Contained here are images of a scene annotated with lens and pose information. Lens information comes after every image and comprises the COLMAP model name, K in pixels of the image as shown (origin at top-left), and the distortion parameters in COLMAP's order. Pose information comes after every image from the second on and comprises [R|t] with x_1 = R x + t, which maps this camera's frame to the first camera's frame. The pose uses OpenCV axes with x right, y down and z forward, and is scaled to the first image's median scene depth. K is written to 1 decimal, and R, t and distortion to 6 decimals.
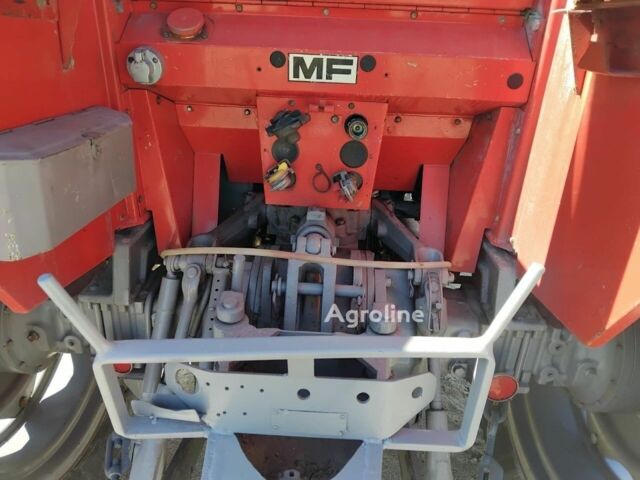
lens RADIAL K [[522.8, 0, 320.0], [0, 522.8, 240.0], [0, 0, 1]] dist [0.011668, 0.003457]
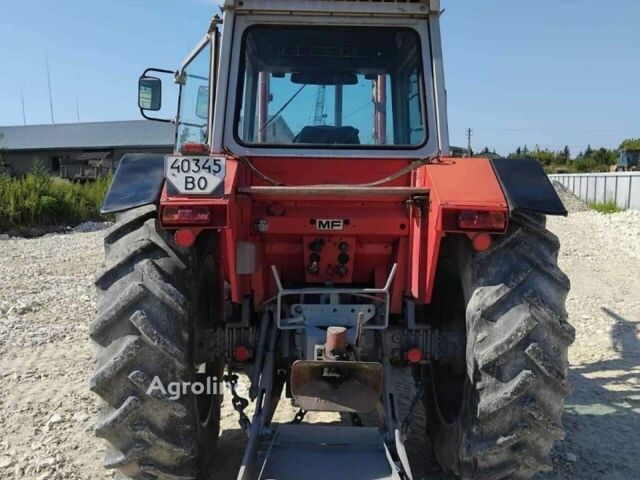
lens RADIAL K [[522.8, 0, 320.0], [0, 522.8, 240.0], [0, 0, 1]] dist [0.011668, 0.003457]
pose [[0.998108, -0.036646, 0.049365, -0.171457], [0.051090, 0.941046, -0.334399, 0.604538], [-0.034200, 0.336289, 0.941138, -1.403728]]
